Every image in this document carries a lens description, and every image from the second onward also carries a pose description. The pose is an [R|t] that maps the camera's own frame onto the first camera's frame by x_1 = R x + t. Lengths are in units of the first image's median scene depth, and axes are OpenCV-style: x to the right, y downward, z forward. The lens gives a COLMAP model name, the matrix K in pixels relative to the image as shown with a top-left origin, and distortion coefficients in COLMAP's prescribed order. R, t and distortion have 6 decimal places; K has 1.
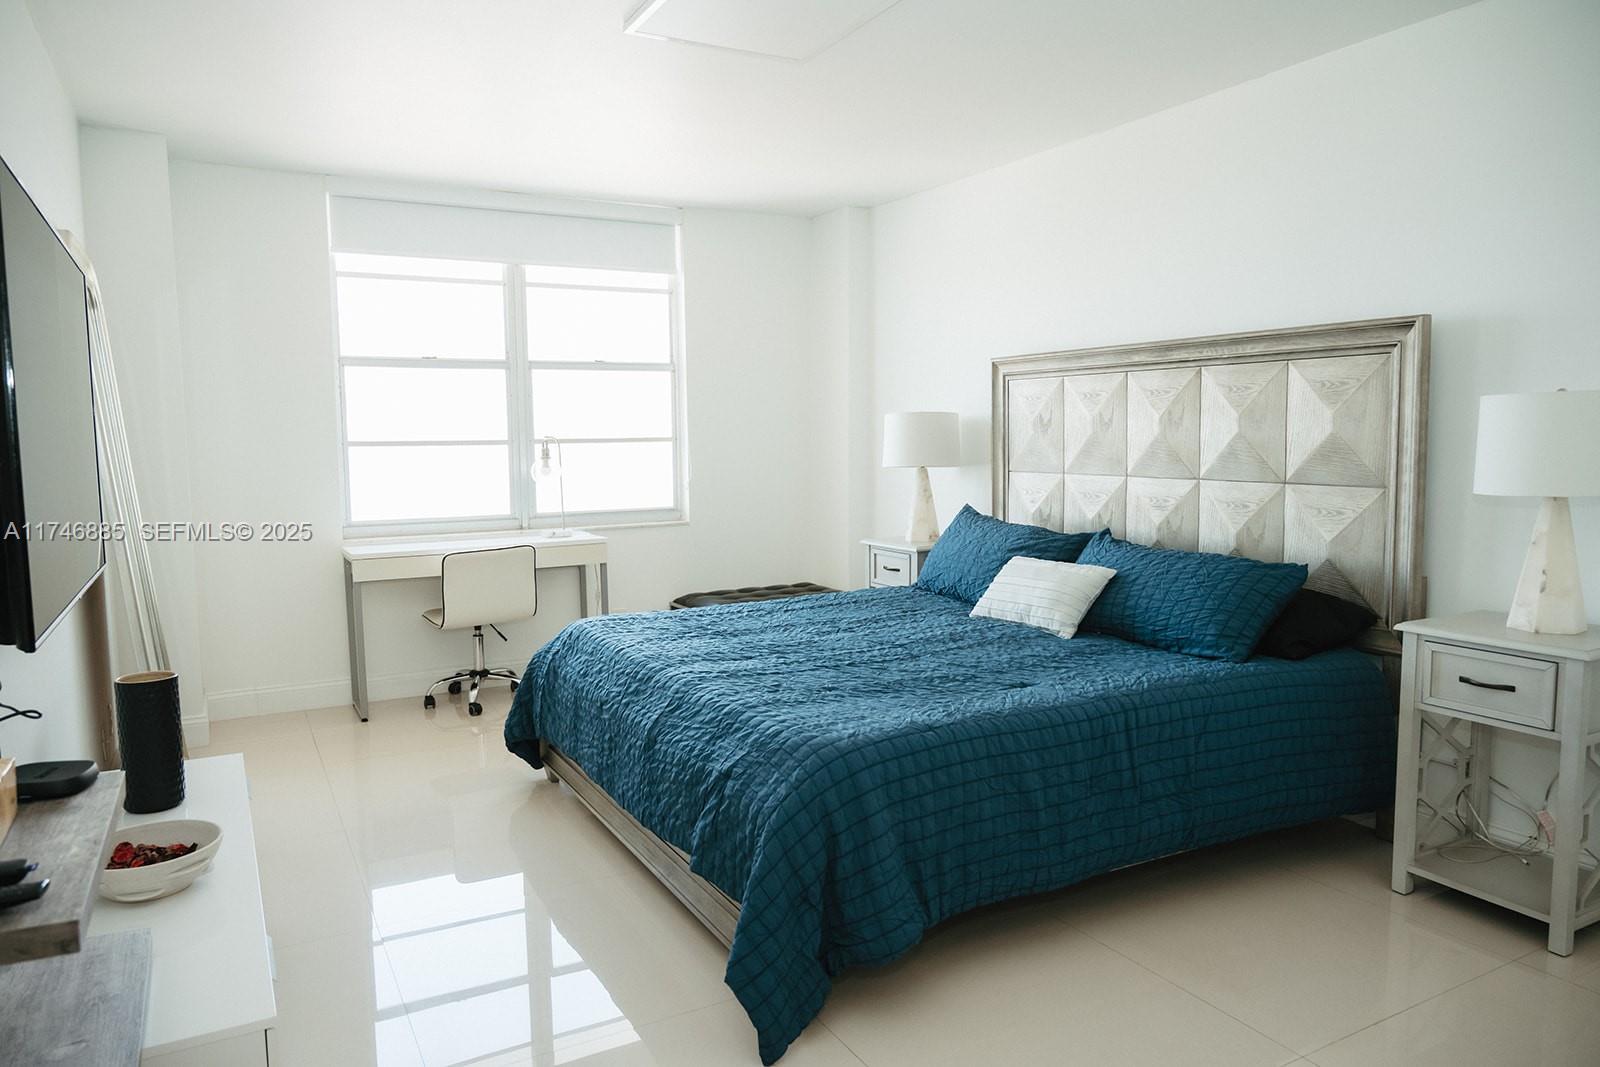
lens RADIAL K [[1077.5, 0, 790.9], [0, 1077.5, 537.7], [0, 0, 1]] dist [-0.006600, 0.001613]
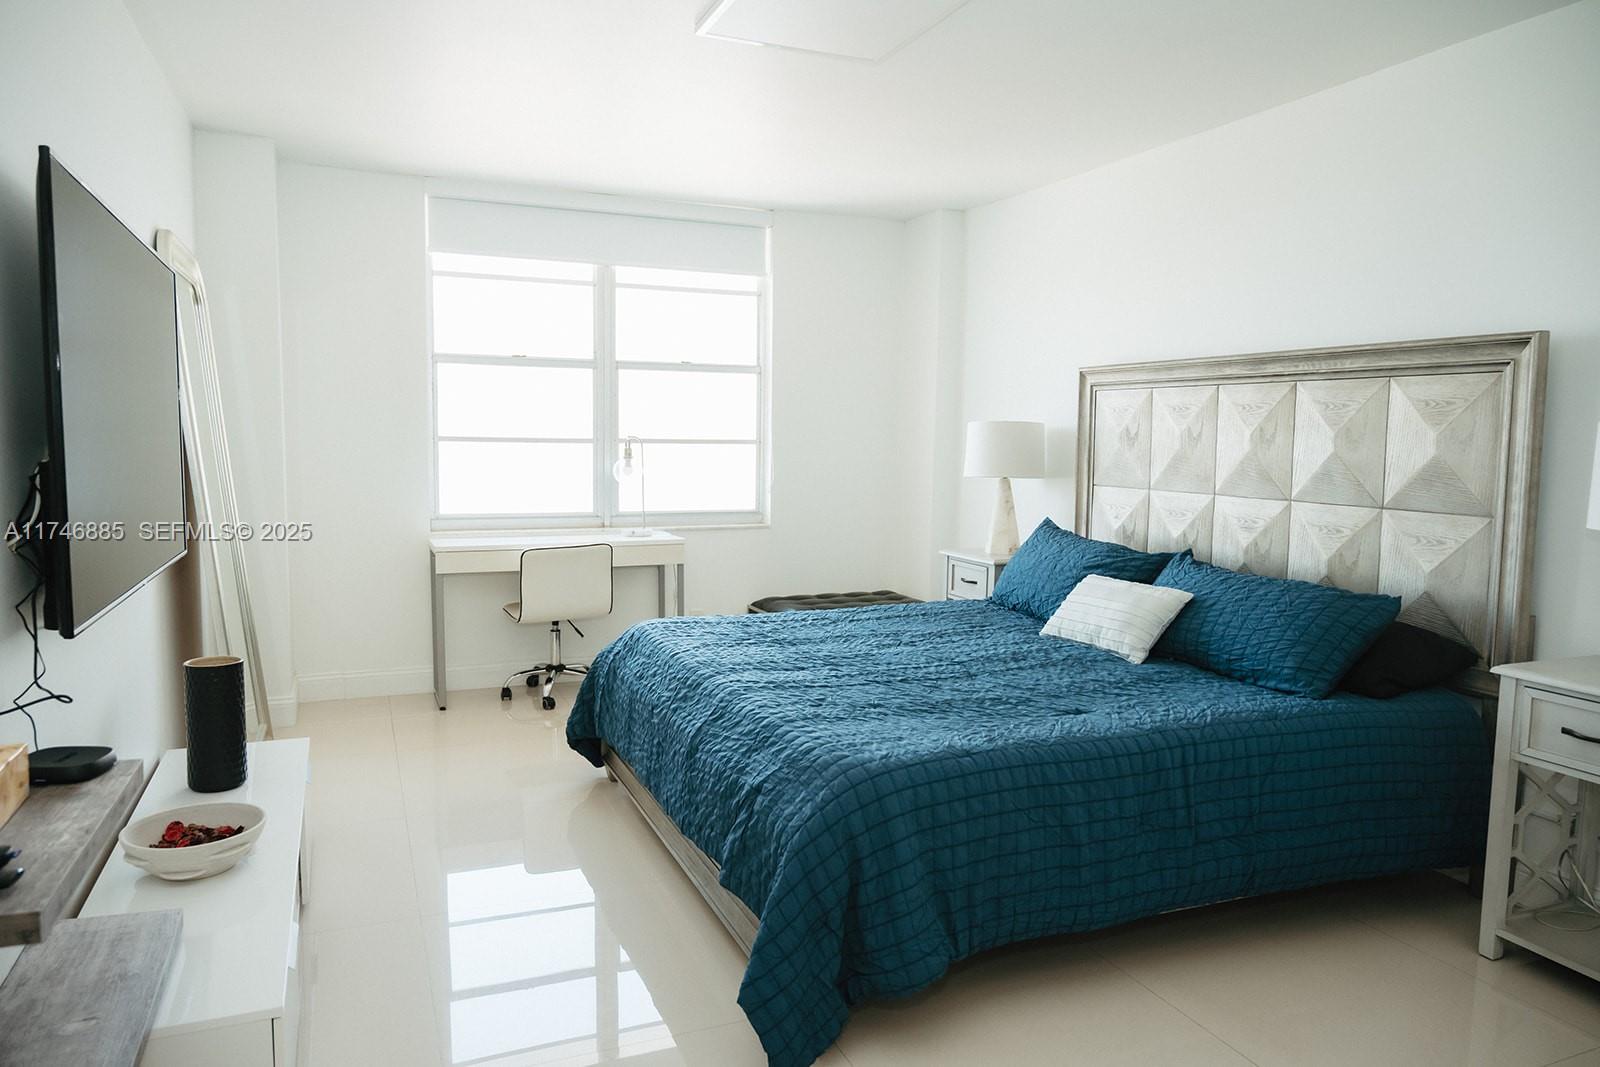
lens RADIAL K [[1077.5, 0, 790.9], [0, 1077.5, 537.7], [0, 0, 1]] dist [-0.006600, 0.001613]
pose [[0.994281, 0.034929, -0.100925, 0.046746], [-0.035016, 0.999386, 0.000901, -0.008525], [0.100894, 0.002638, 0.994894, 0.019350]]
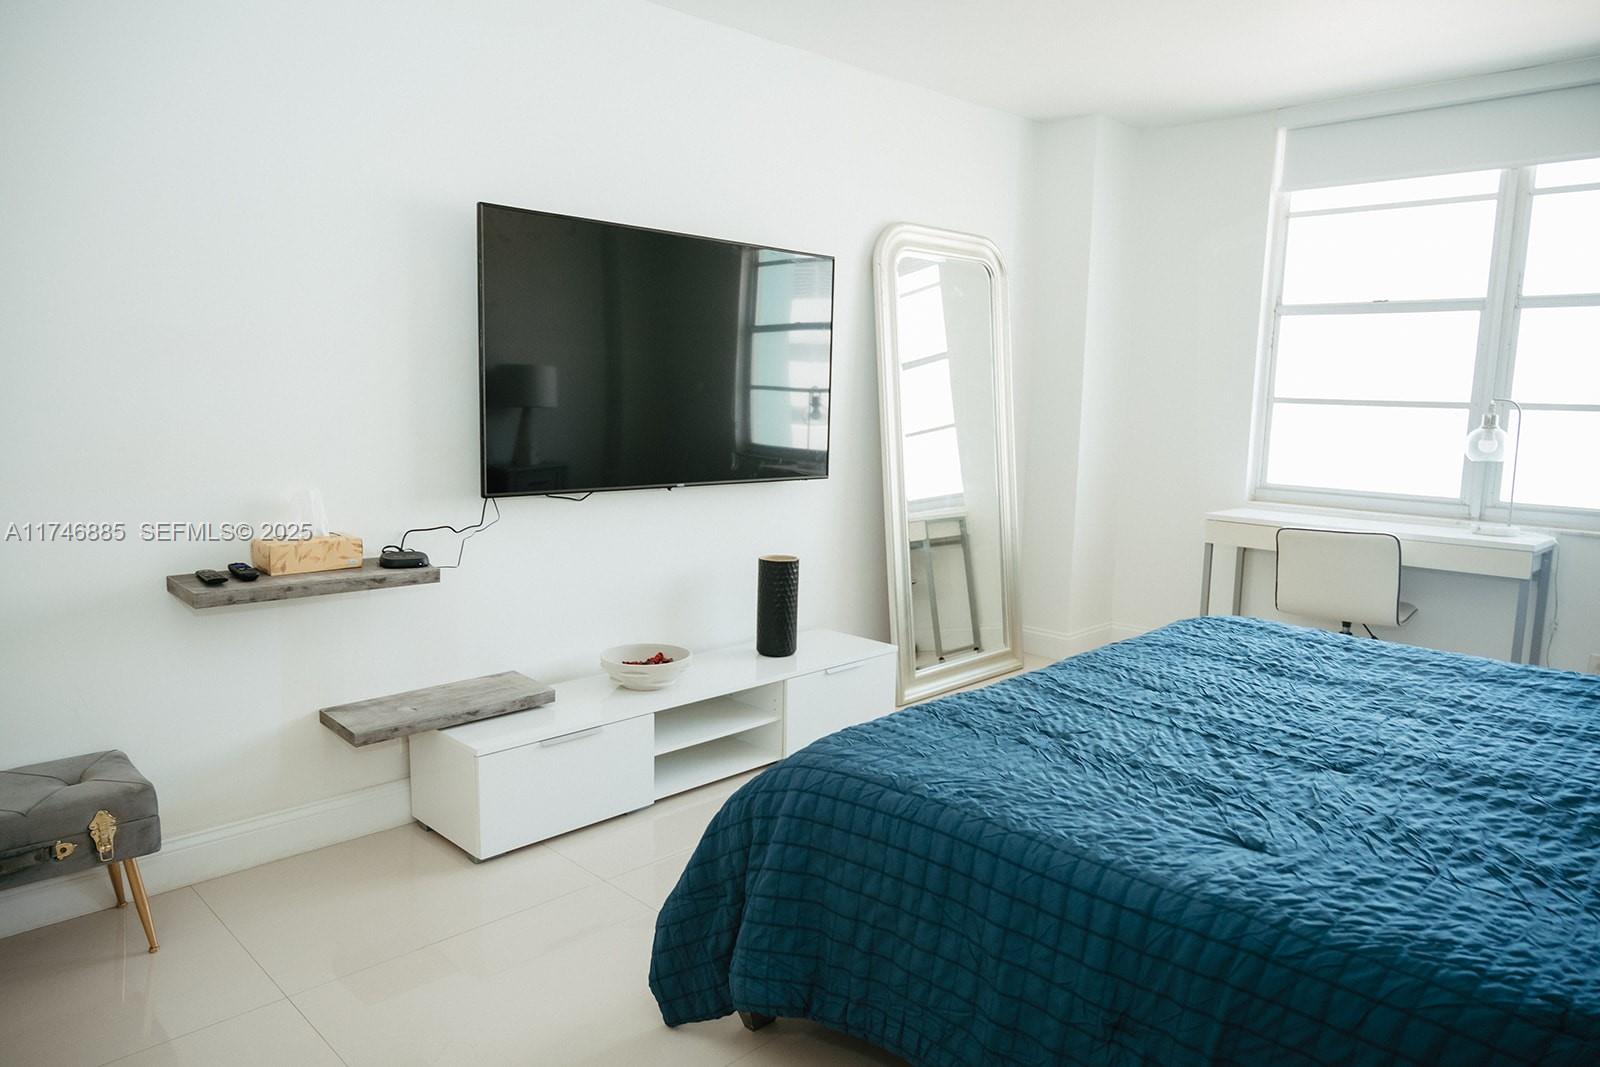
lens RADIAL K [[1096.9, 0, 799.7], [0, 1096.9, 539.5], [0, 0, 1]] dist [-0.000237, 0.002113]
pose [[0.275730, 0.152156, -0.949116, 0.620843], [-0.113751, 0.985619, 0.124962, -0.062715], [0.954481, 0.073507, 0.289073, 0.537957]]
